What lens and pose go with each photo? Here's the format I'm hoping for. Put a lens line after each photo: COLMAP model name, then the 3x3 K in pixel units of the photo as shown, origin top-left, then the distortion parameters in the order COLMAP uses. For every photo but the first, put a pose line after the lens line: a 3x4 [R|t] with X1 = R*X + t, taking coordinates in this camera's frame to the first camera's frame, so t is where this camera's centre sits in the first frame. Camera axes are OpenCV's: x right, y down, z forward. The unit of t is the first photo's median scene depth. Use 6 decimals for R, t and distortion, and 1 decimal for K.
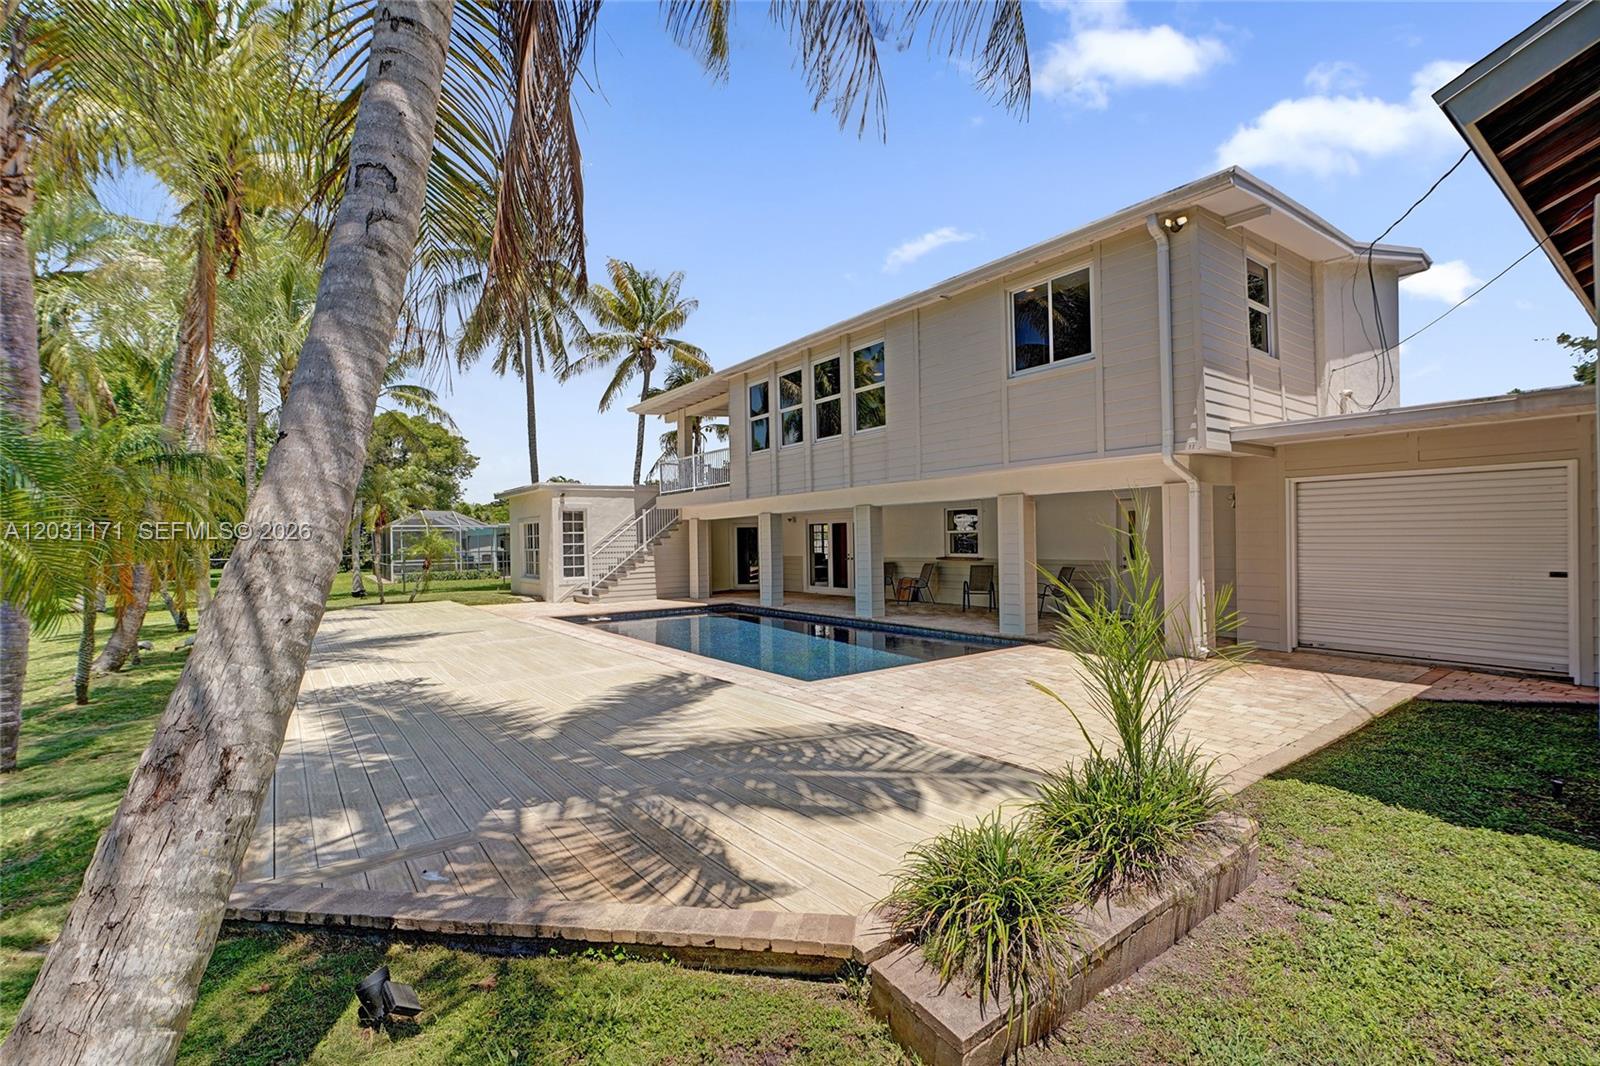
lens RADIAL K [[702.8, 0, 800.0], [0, 702.8, 533.0], [0, 0, 1]] dist [-0.000583, -0.000094]
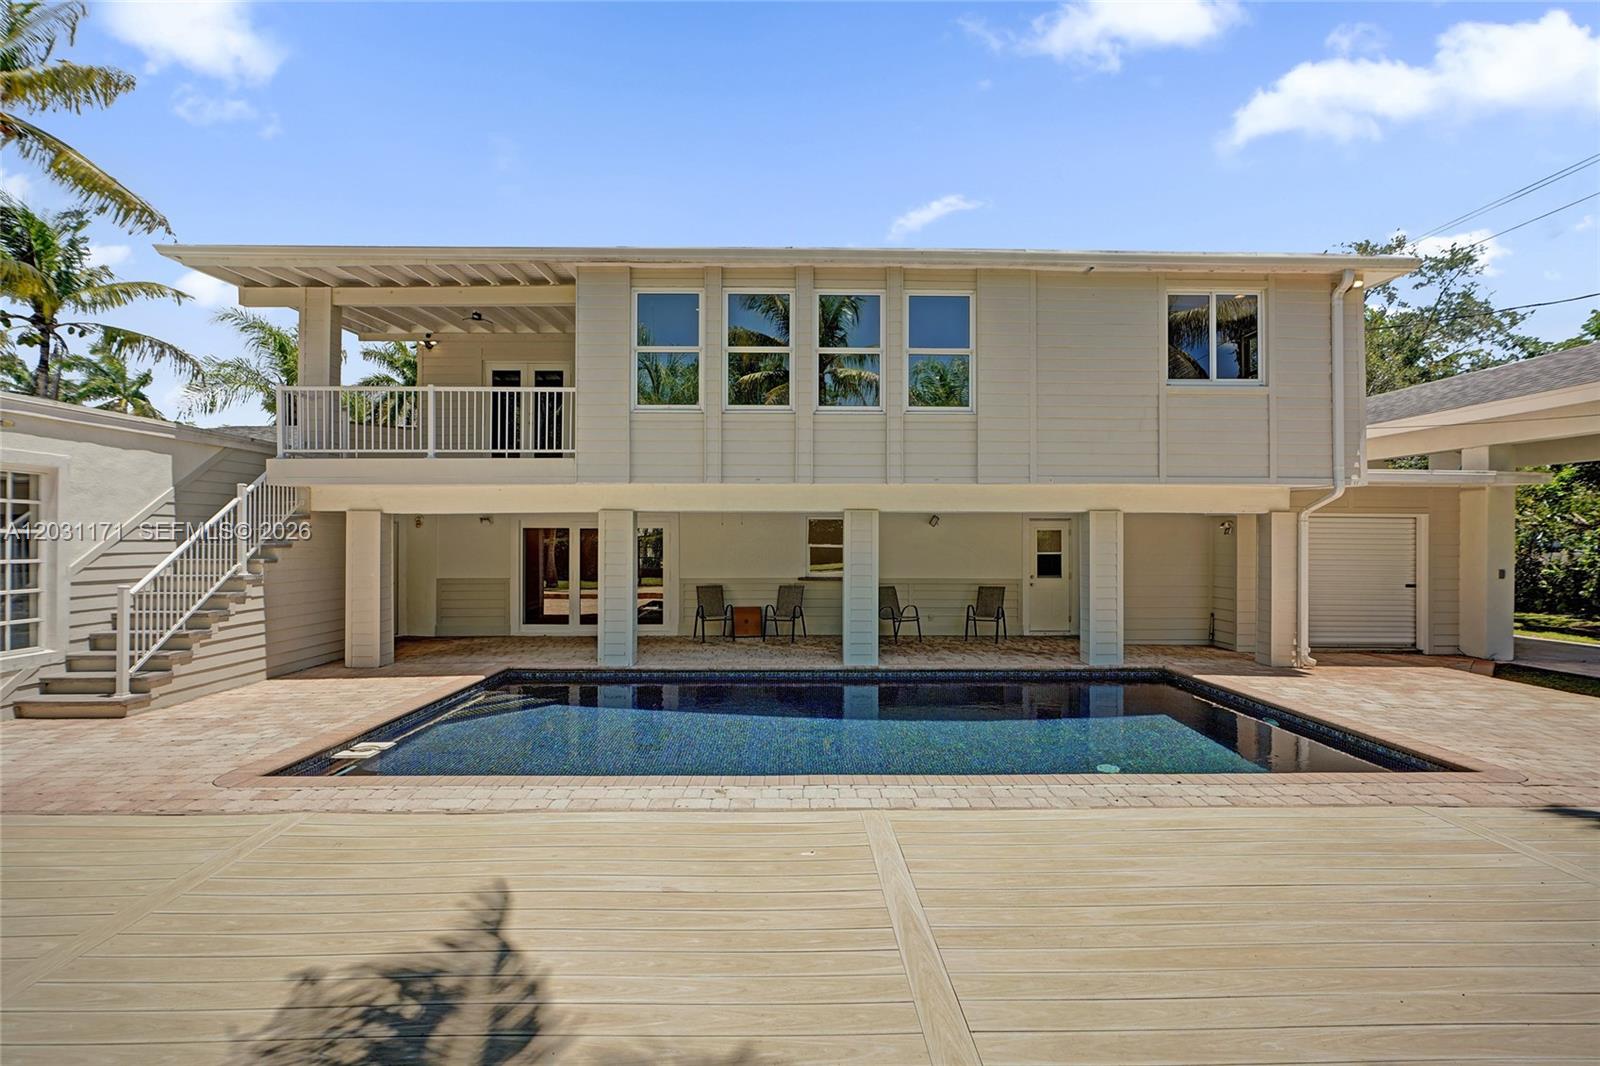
lens RADIAL K [[694.6, 0, 781.8], [0, 694.6, 543.1], [0, 0, 1]] dist [0.001020, 0.000160]
pose [[0.580868, 0.017655, 0.813806, -0.545543], [-0.018209, 0.999796, -0.008693, 0.002834], [-0.813794, -0.009769, 0.581071, 0.656113]]
